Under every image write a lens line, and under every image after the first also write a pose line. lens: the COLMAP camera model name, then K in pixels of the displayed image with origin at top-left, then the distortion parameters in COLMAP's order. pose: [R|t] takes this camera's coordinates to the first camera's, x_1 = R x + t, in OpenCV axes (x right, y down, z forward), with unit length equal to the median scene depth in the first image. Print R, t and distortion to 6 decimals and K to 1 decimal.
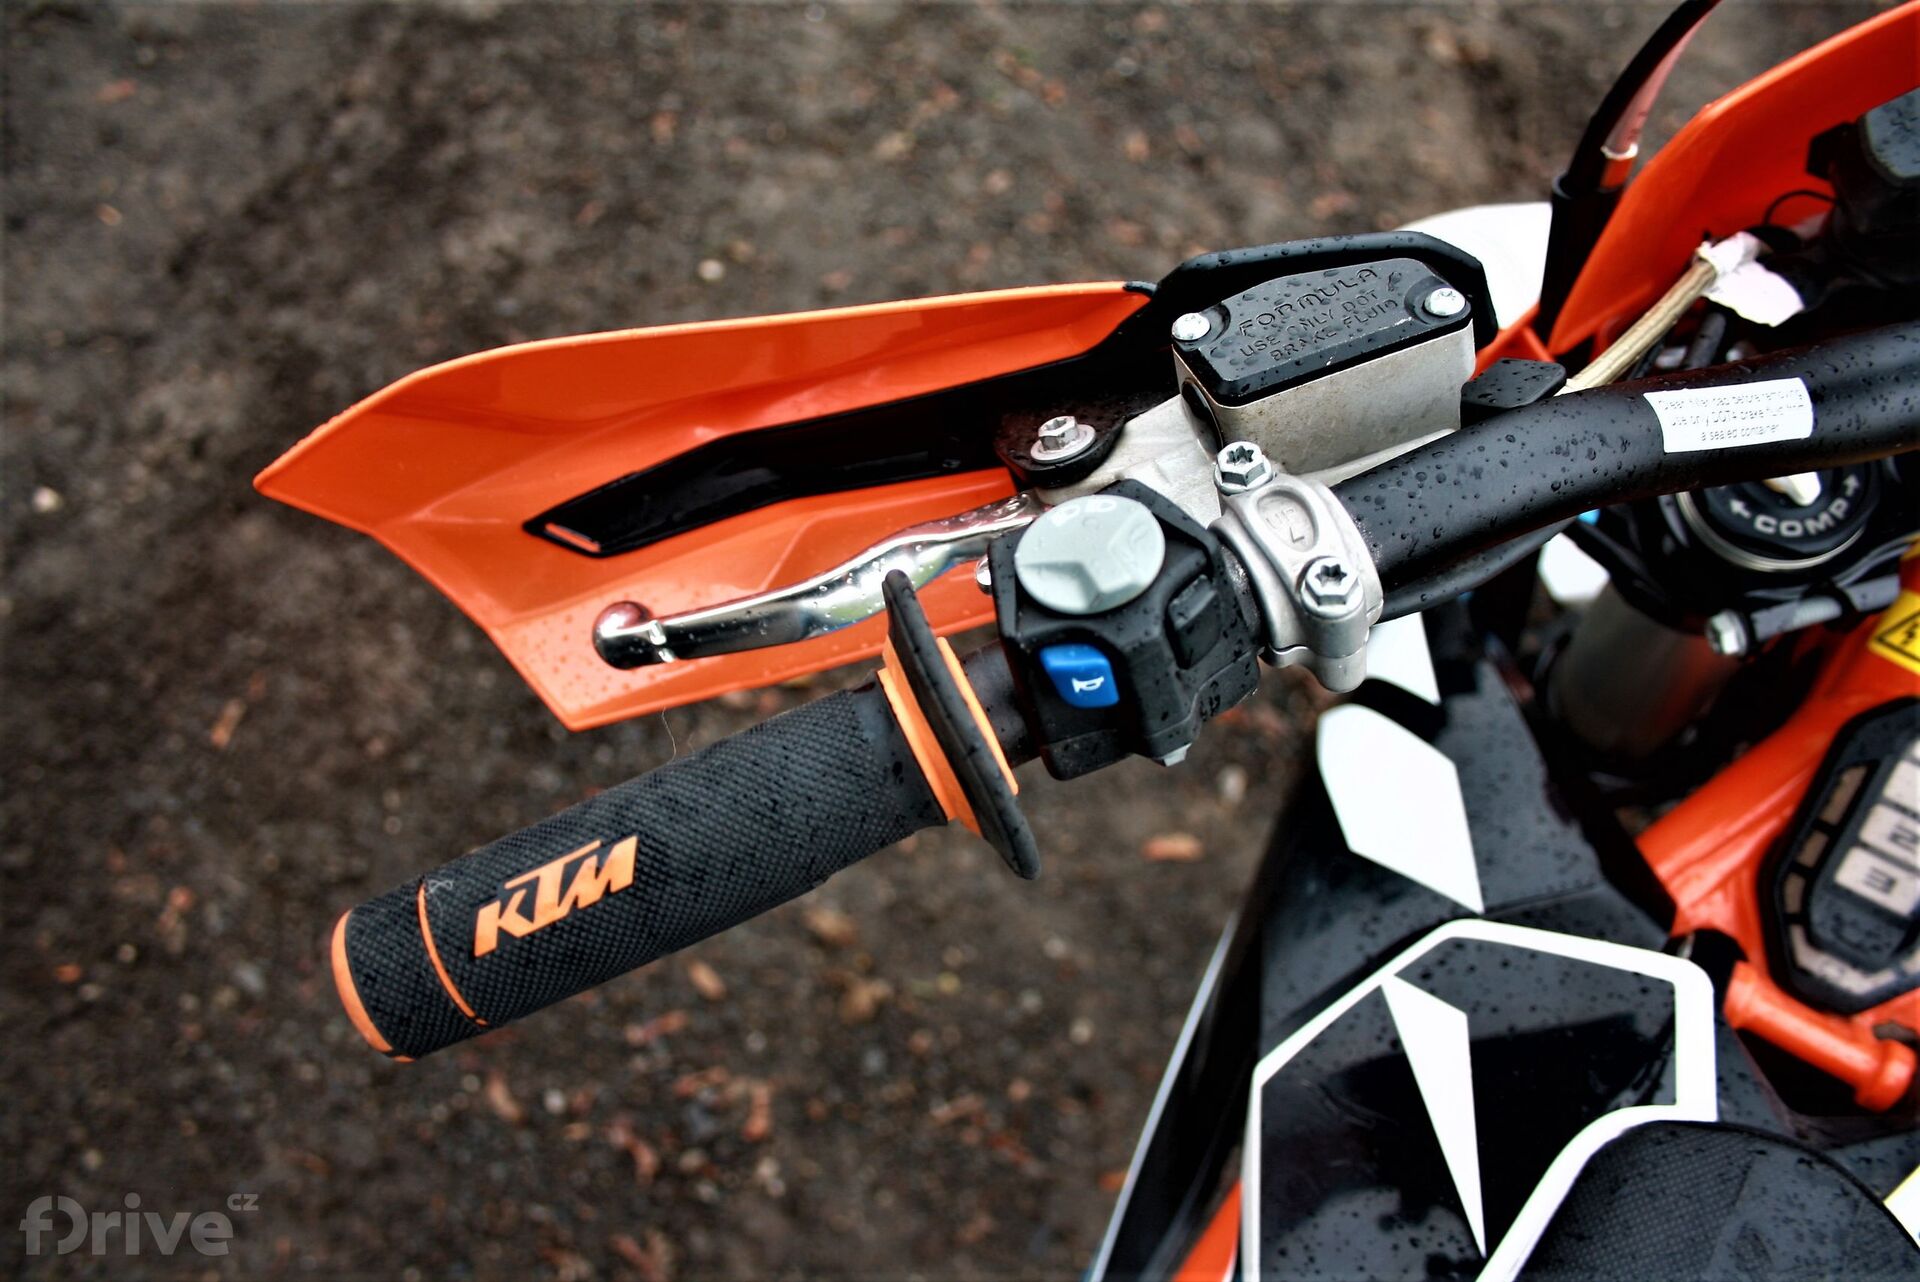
lens RADIAL K [[1543.3, 0, 967.9], [0, 1543.3, 635.8], [0, 0, 1]] dist [-0.133447, 0.094987]
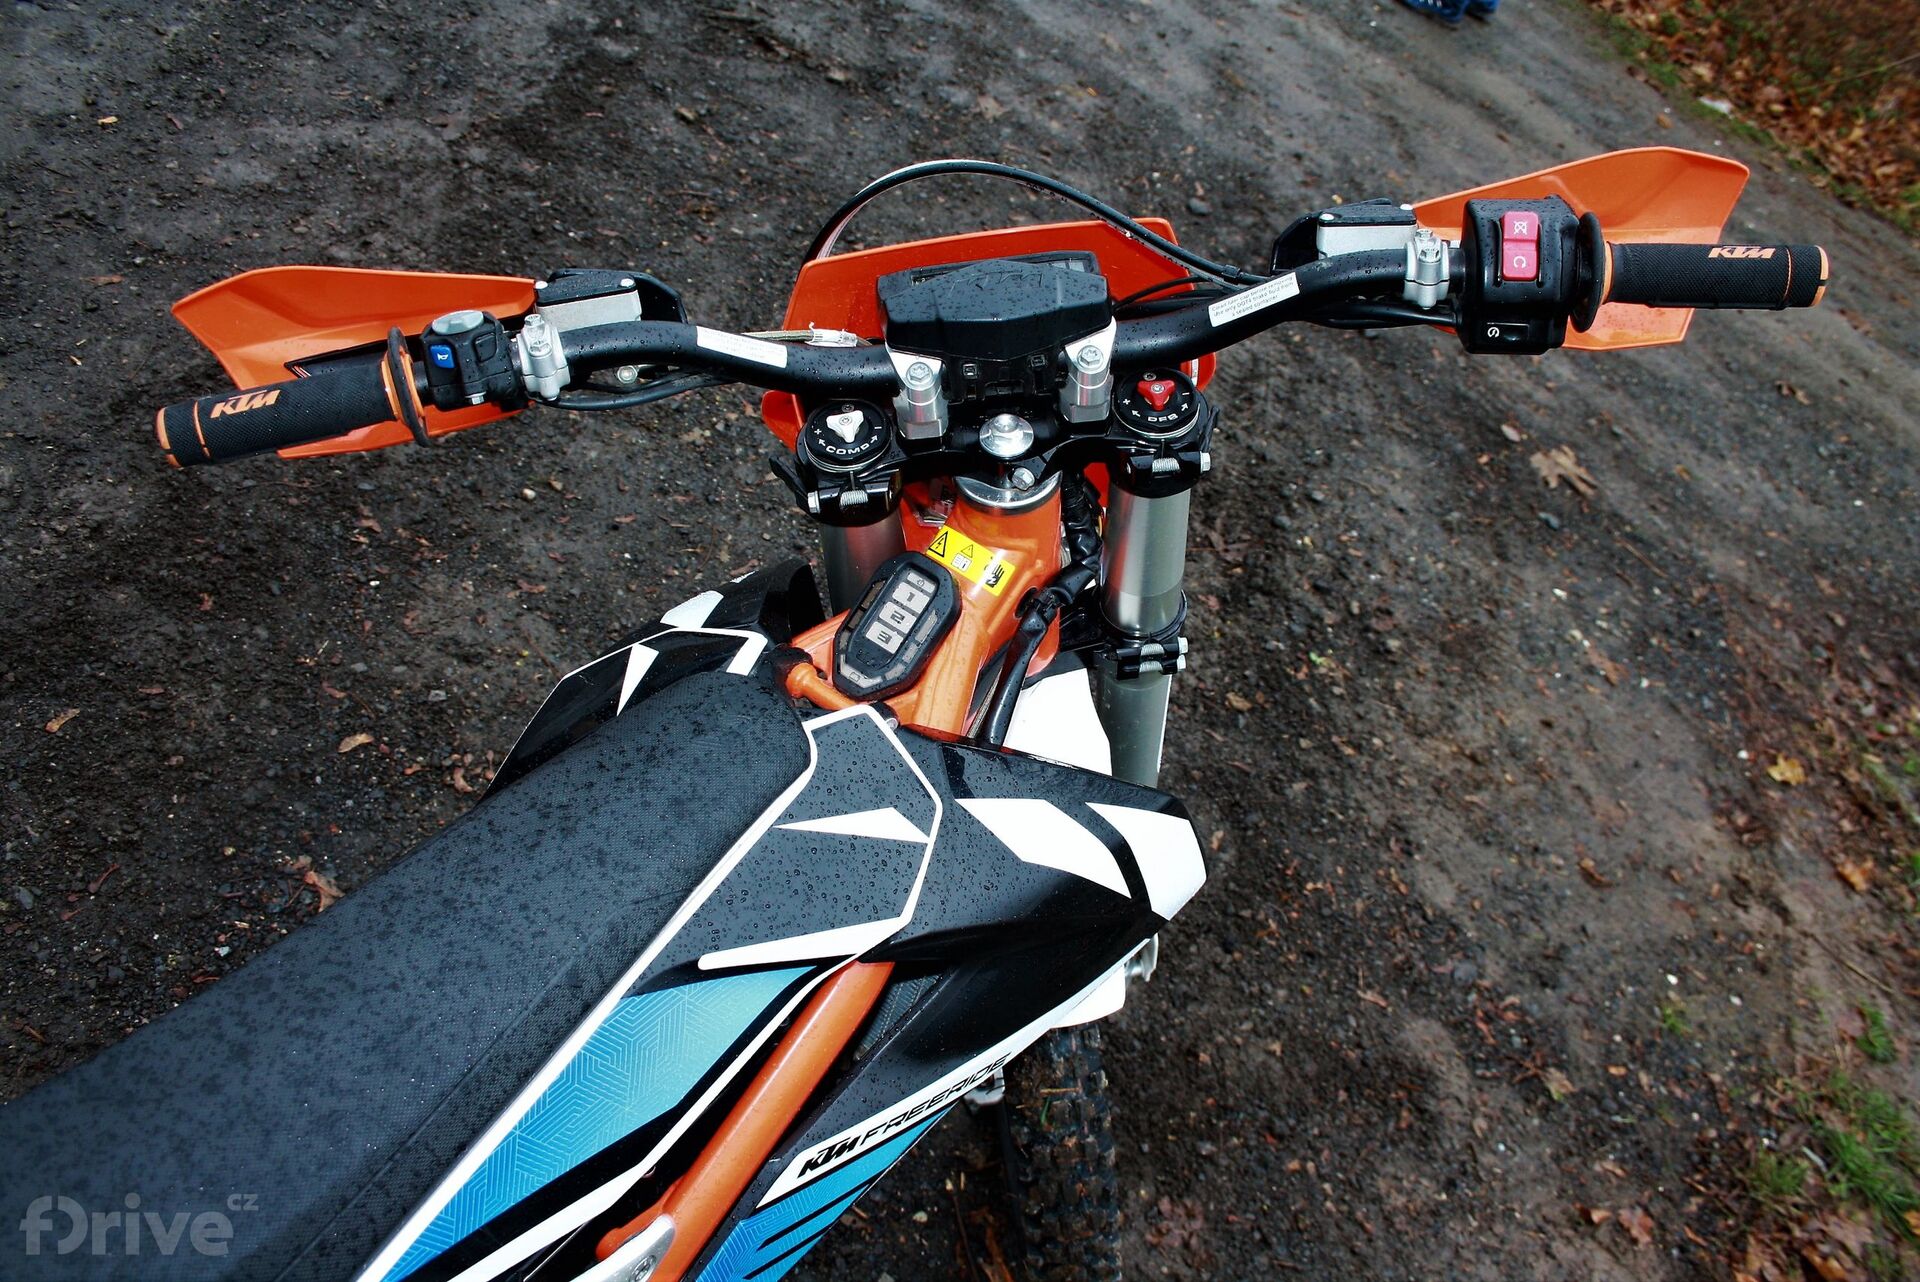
lens RADIAL K [[1543.3, 0, 960.0], [0, 1543.3, 636.9], [0, 0, 1]] dist [-0.133447, 0.094987]
pose [[0.984330, 0.167171, 0.056105, 0.209158], [-0.146734, 0.952980, -0.265138, 0.250151], [-0.097790, 0.252750, 0.962577, -0.371959]]
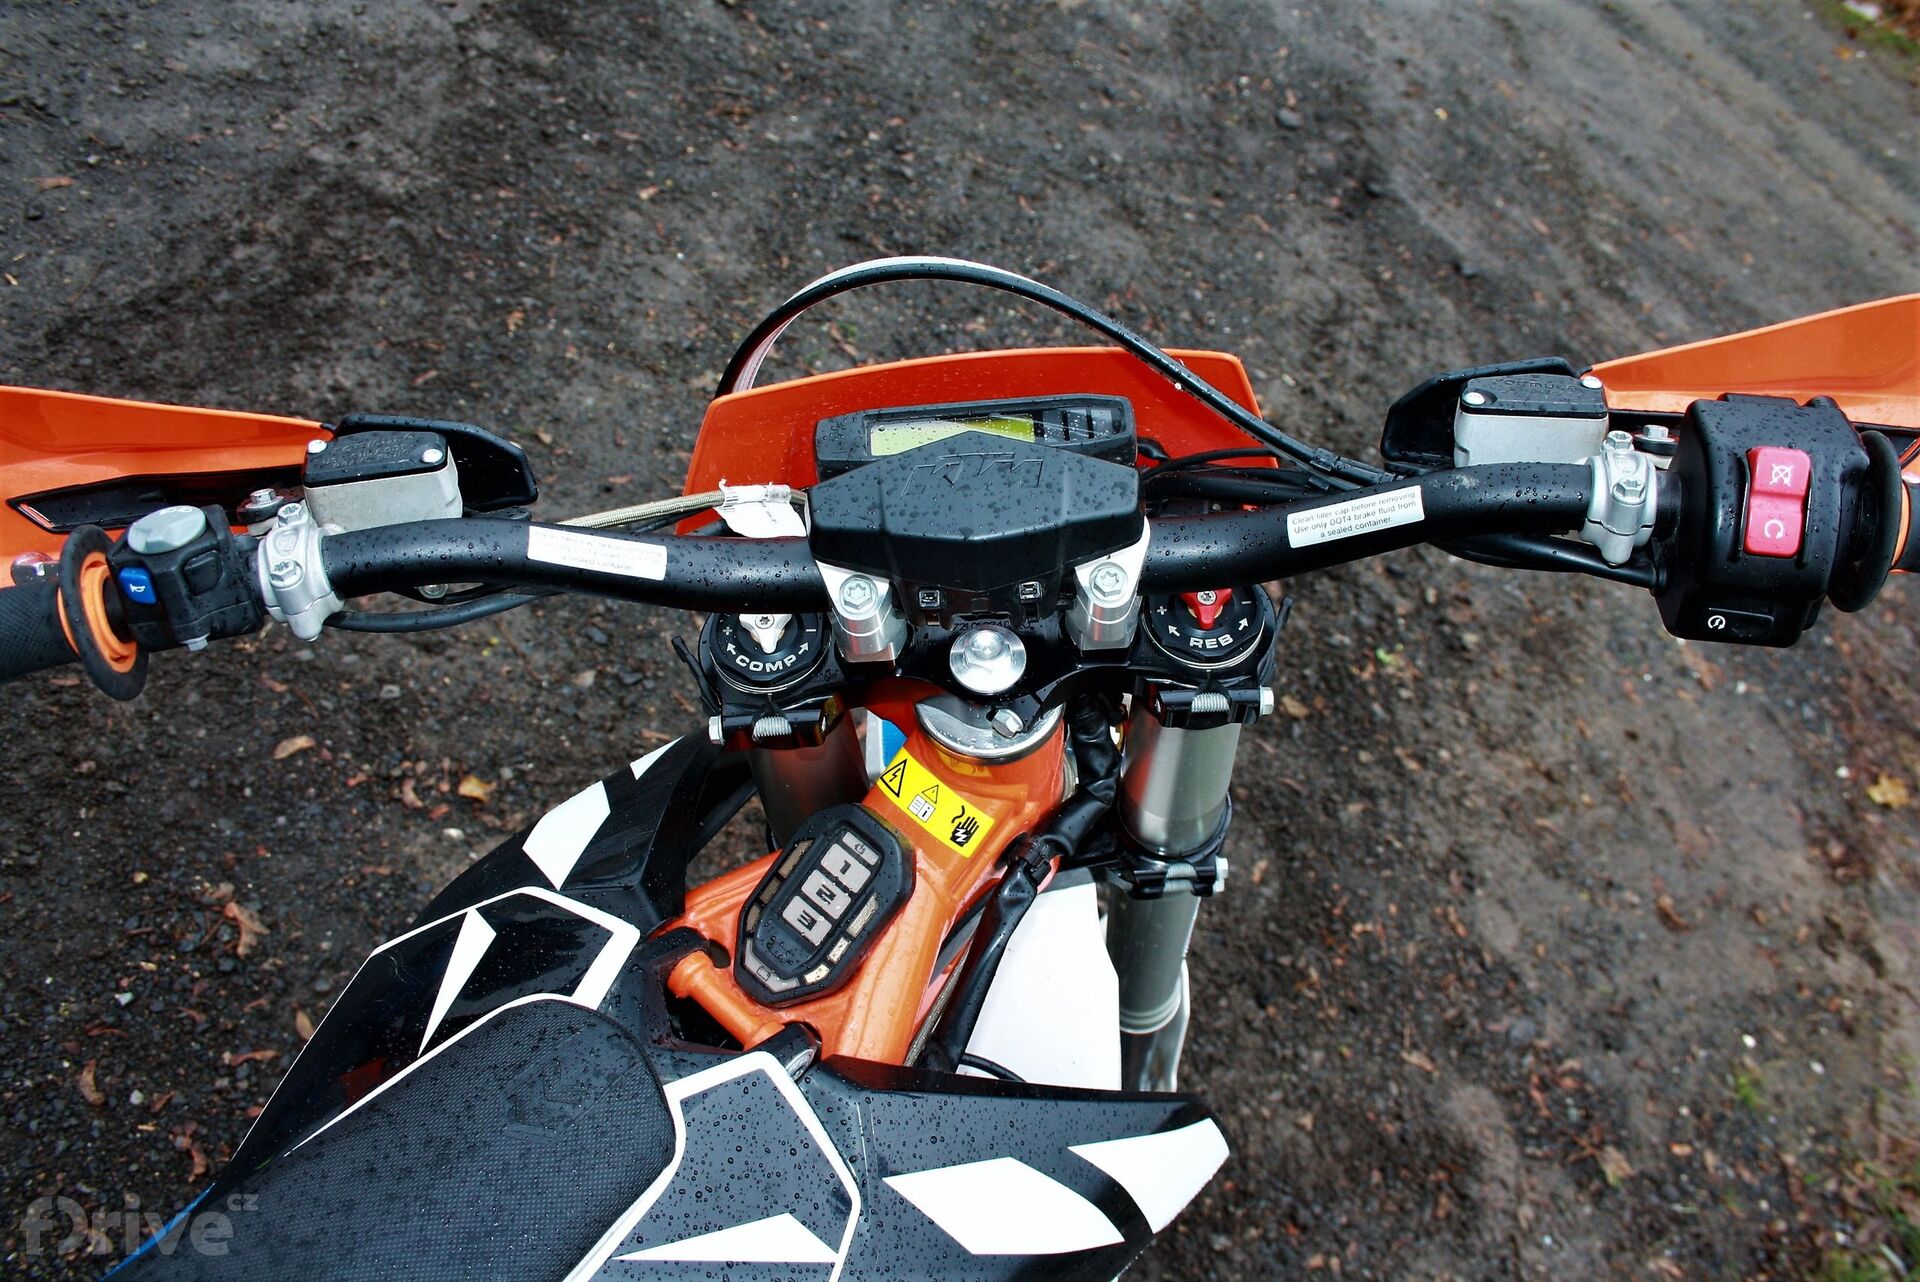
lens RADIAL K [[1543.3, 0, 961.6], [0, 1543.3, 639.8], [0, 0, 1]] dist [-0.133447, 0.094987]
pose [[0.975566, 0.216324, 0.038401, 0.226200], [-0.206806, 0.963160, -0.171912, 0.044289], [-0.074175, 0.159770, 0.984364, -0.203987]]
